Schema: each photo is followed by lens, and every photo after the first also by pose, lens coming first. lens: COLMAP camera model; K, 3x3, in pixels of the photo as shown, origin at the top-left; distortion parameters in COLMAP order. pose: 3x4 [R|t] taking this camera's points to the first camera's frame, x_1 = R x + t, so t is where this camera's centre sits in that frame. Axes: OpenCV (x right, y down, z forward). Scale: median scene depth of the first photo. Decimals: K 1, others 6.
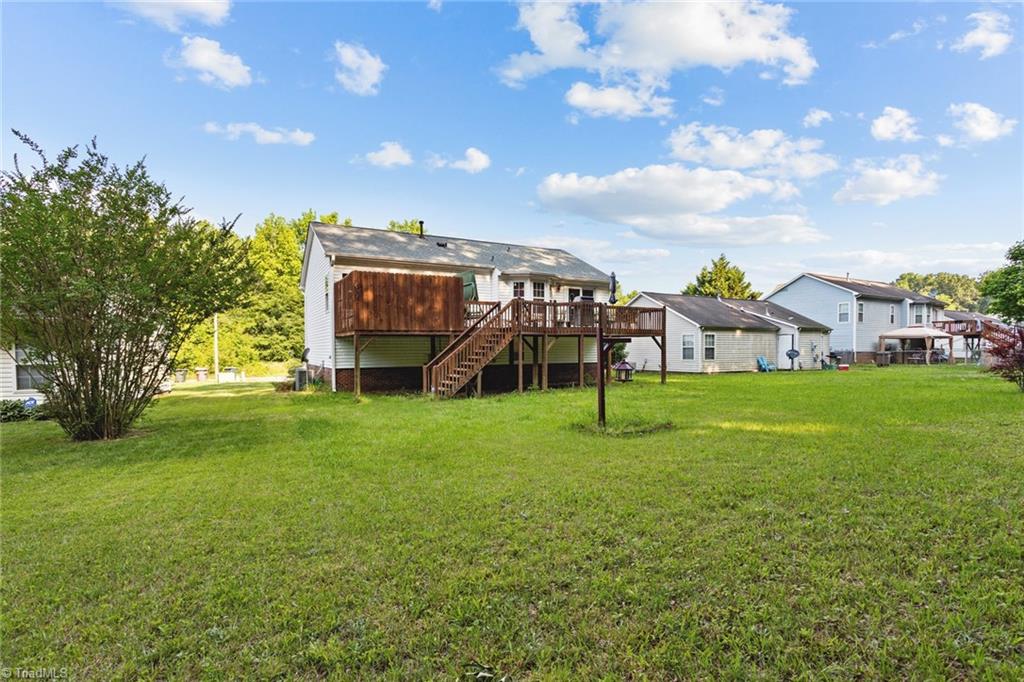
lens RADIAL K [[481.7, 0, 516.9], [0, 481.7, 342.1], [0, 0, 1]] dist [-0.001269, -0.000101]
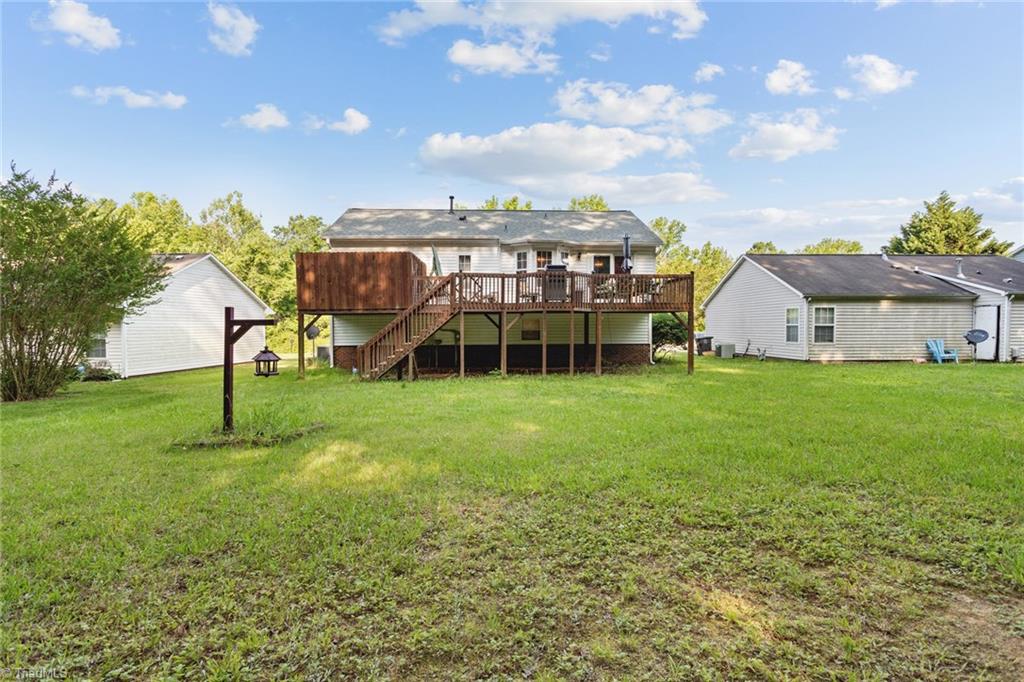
lens RADIAL K [[484.4, 0, 515.2], [0, 484.4, 327.9], [0, 0, 1]] dist [0.000043, 0.000101]
pose [[0.897840, 0.002129, -0.440316, 0.375735], [0.005904, 0.999840, 0.016874, -0.000774], [0.440282, -0.017749, 0.897684, 0.187589]]
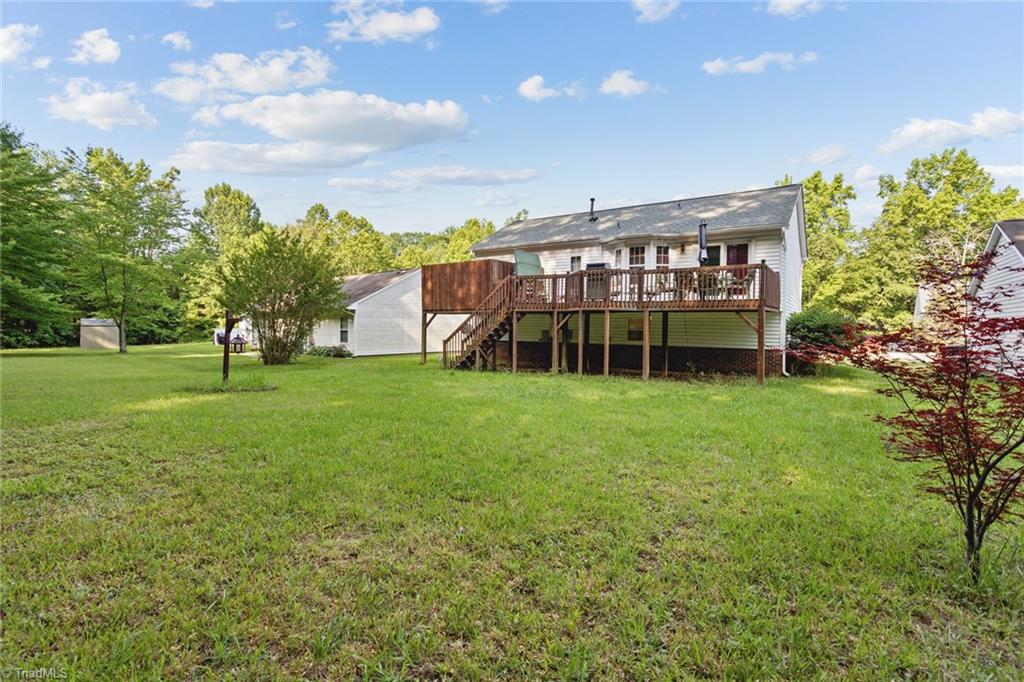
lens RADIAL K [[484.4, 0, 515.2], [0, 484.4, 327.9], [0, 0, 1]] dist [0.000043, 0.000101]
pose [[0.456975, 0.017327, -0.889311, 0.674827], [0.000510, 0.999805, 0.019742, -0.002054], [0.889479, -0.009475, 0.456877, 0.427656]]
